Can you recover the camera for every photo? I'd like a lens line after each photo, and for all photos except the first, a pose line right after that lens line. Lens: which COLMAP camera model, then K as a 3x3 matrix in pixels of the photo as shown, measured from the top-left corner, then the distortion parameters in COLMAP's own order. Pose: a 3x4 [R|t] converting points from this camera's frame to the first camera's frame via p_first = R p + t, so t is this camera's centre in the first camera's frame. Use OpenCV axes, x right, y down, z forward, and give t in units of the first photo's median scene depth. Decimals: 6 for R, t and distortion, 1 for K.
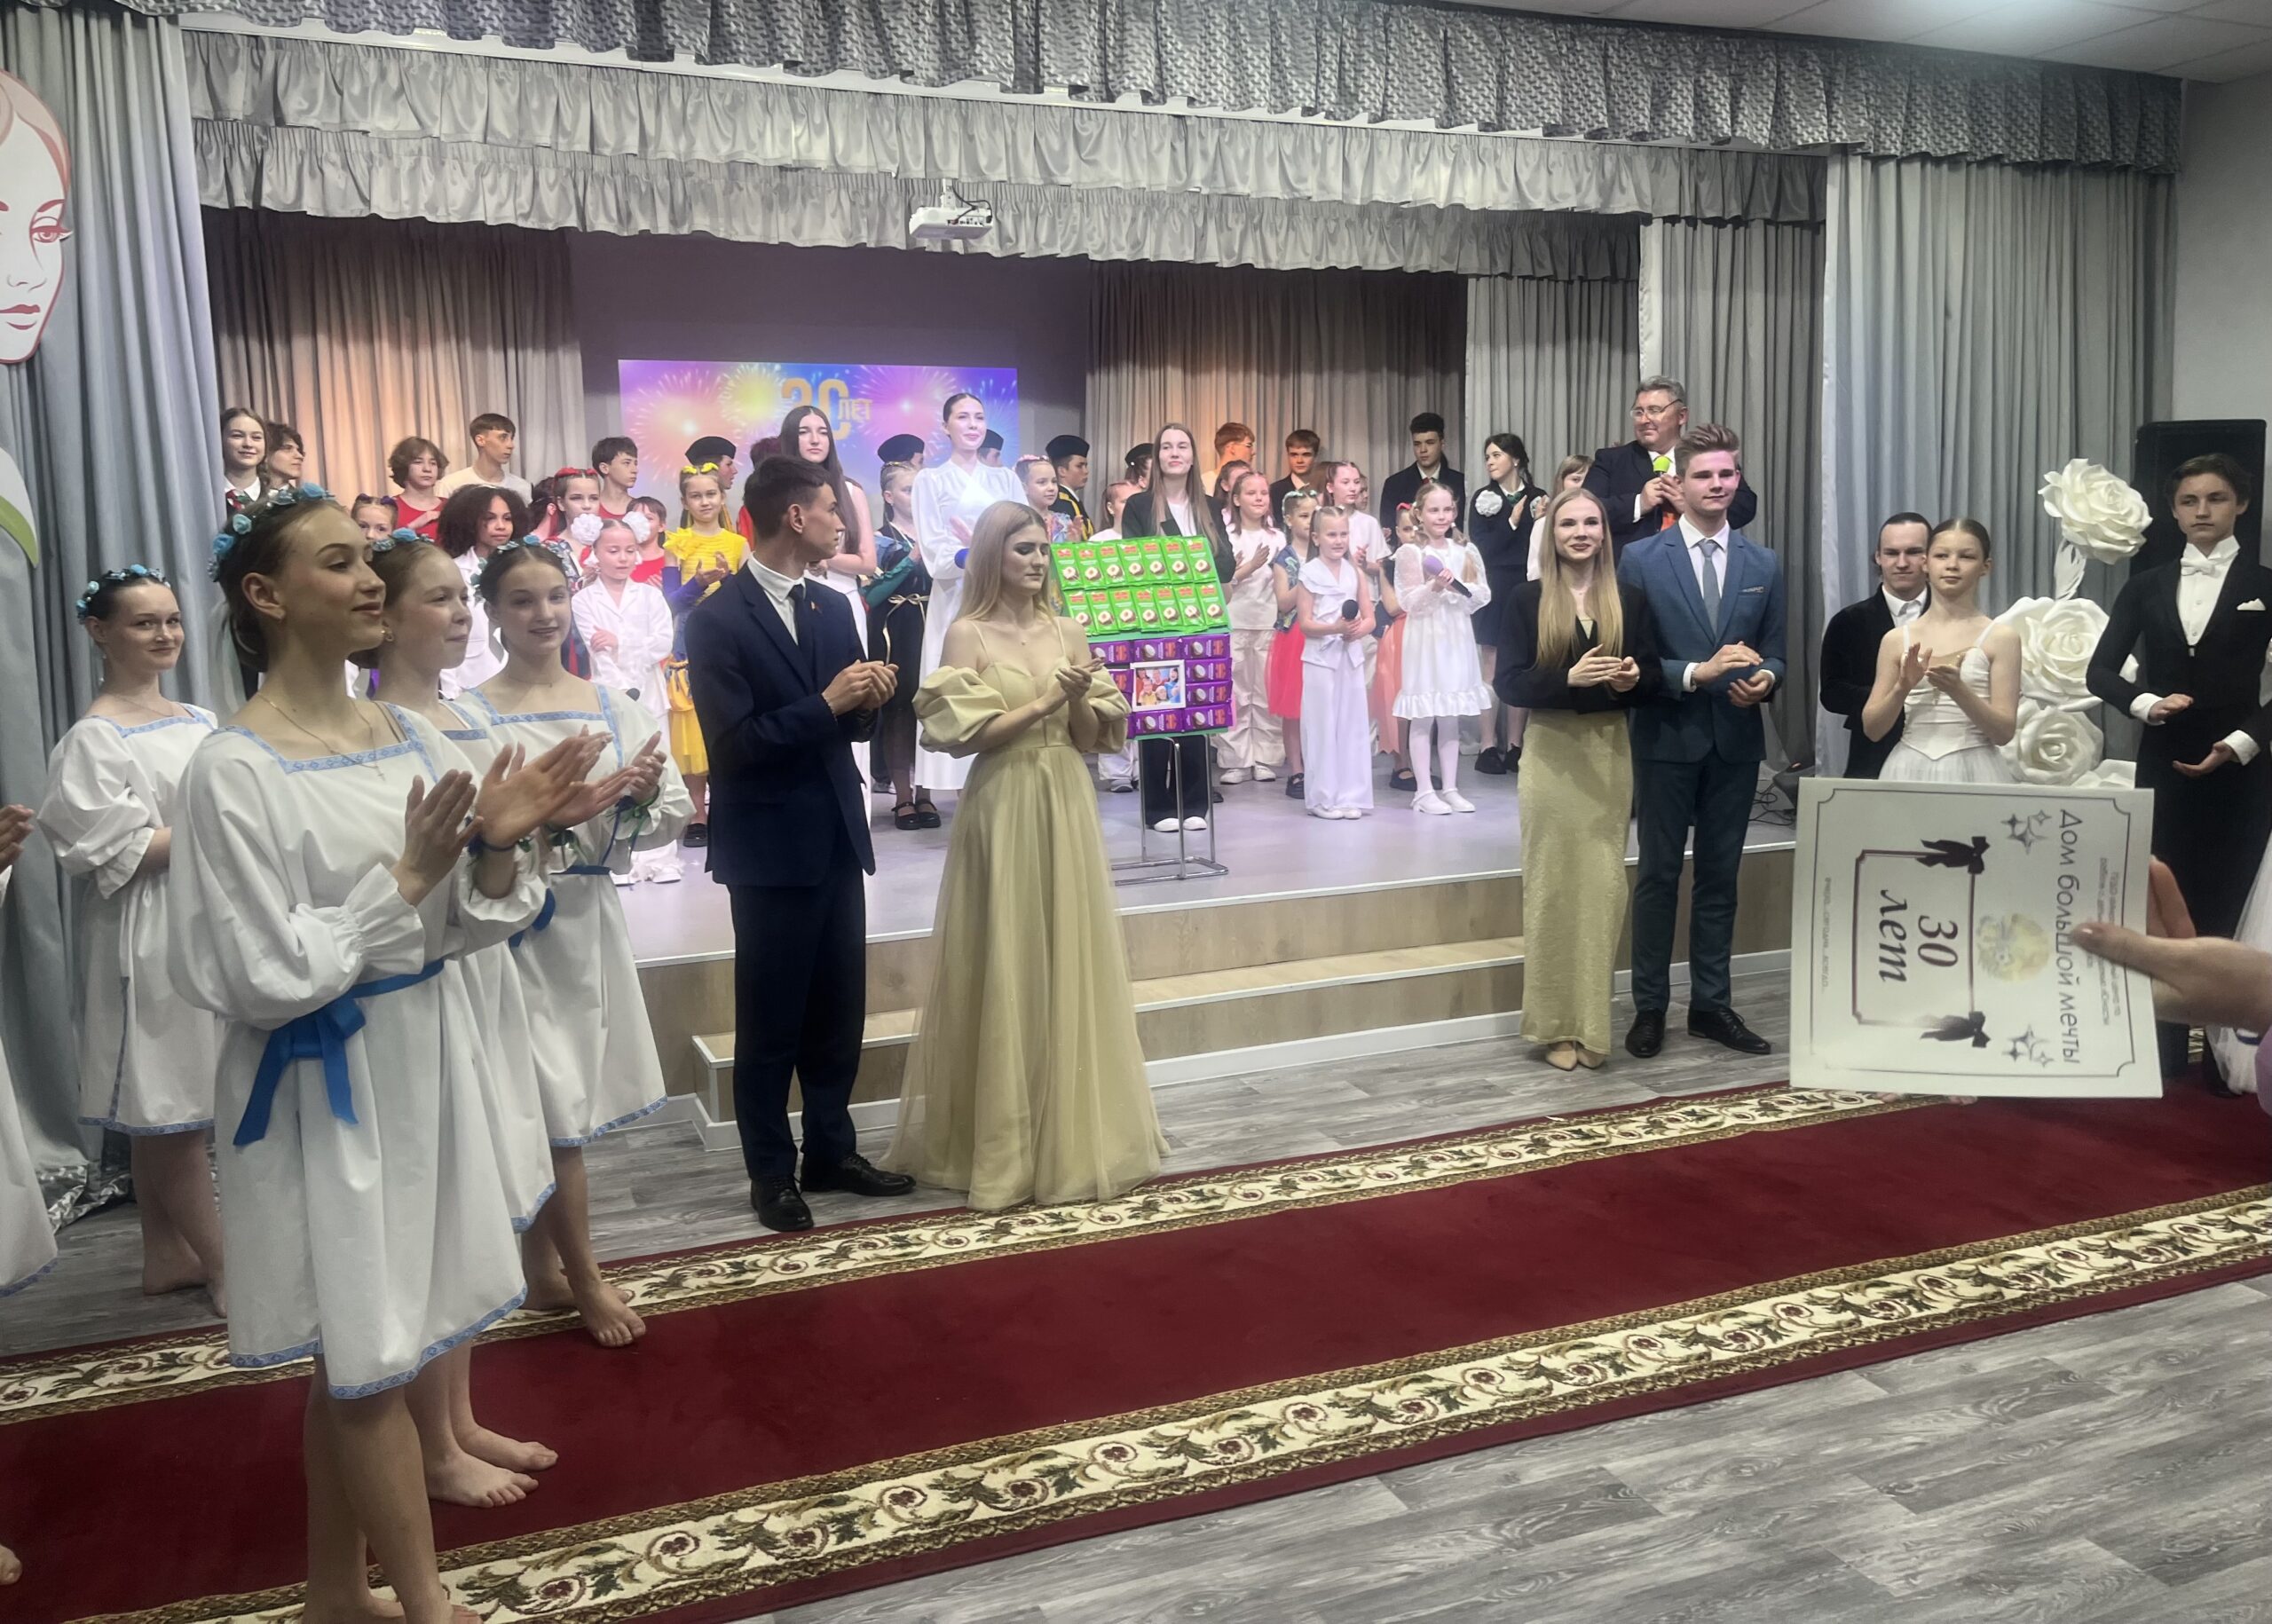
lens RADIAL K [[1822.9, 0, 1159.9], [0, 1822.9, 754.9], [0, 0, 1]] dist [0.043924, -0.067109]
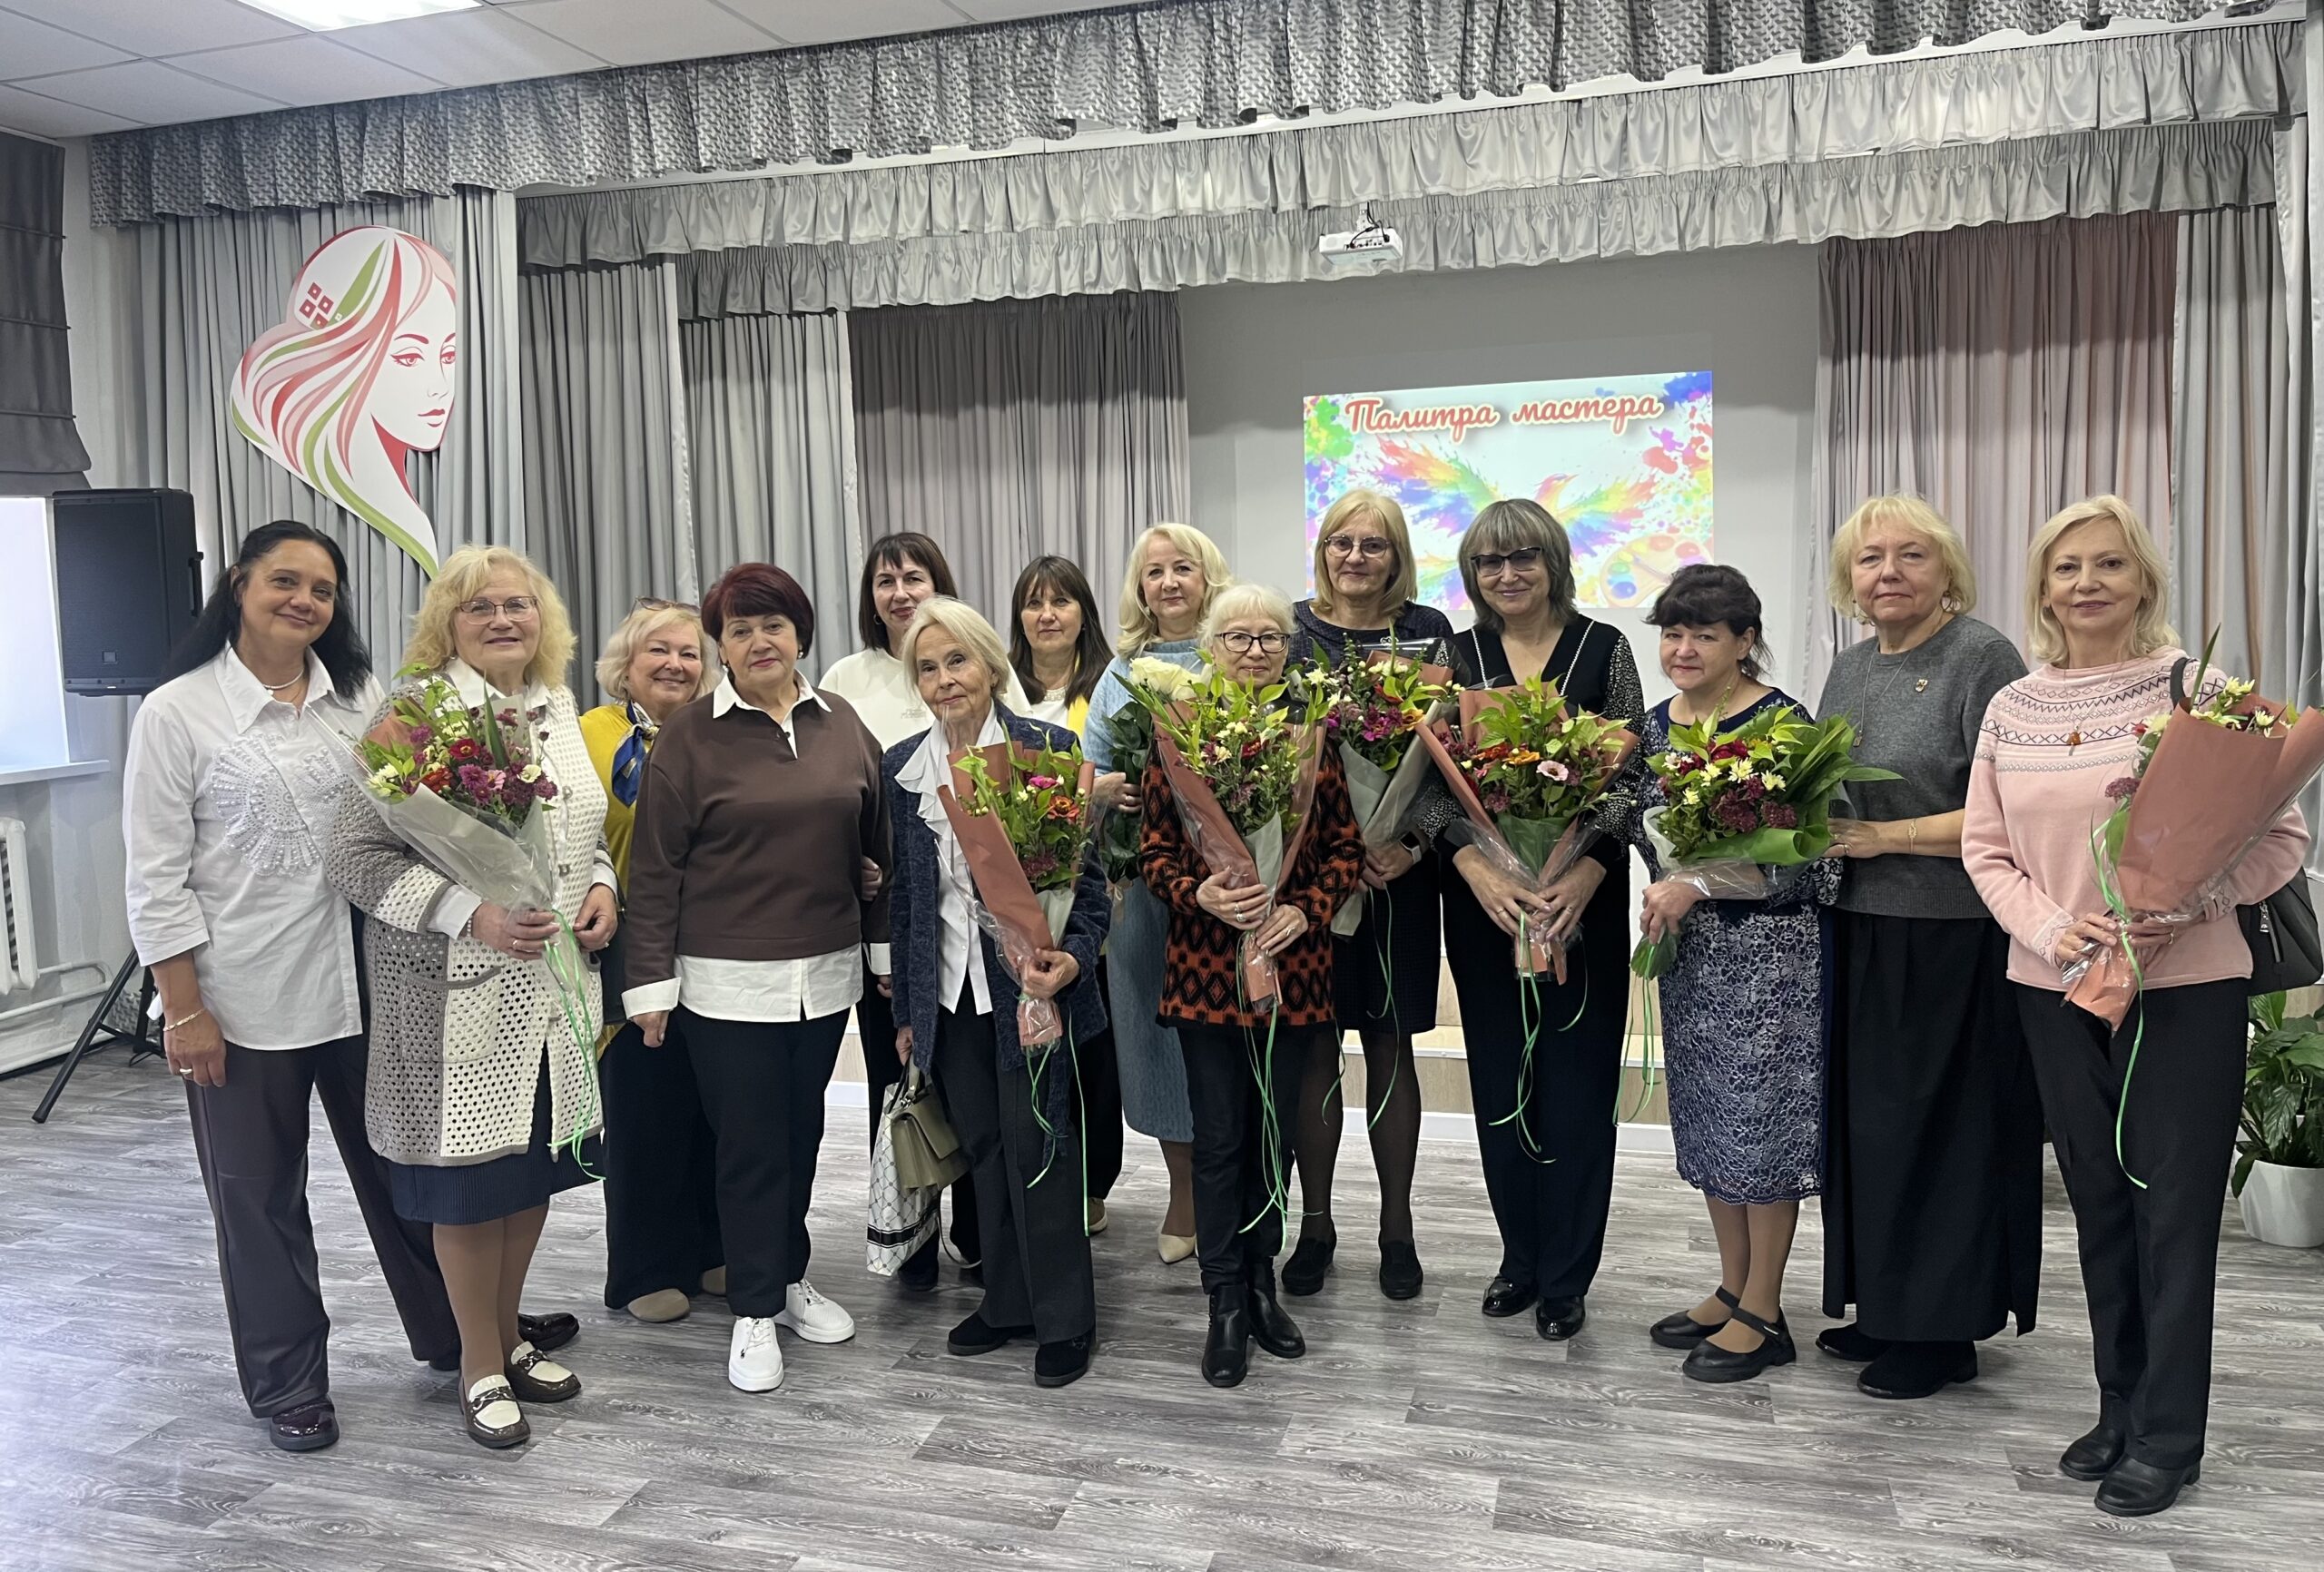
lens RADIAL K [[1755.0, 0, 1132.4], [0, 1755.0, 718.9], [0, 0, 1]] dist [0.040677, -0.037439]
pose [[0.780747, 0.044600, -0.623253, 0.410265], [-0.056513, 0.998402, 0.000653, -0.026600], [0.622286, 0.034712, 0.782020, 0.179731]]
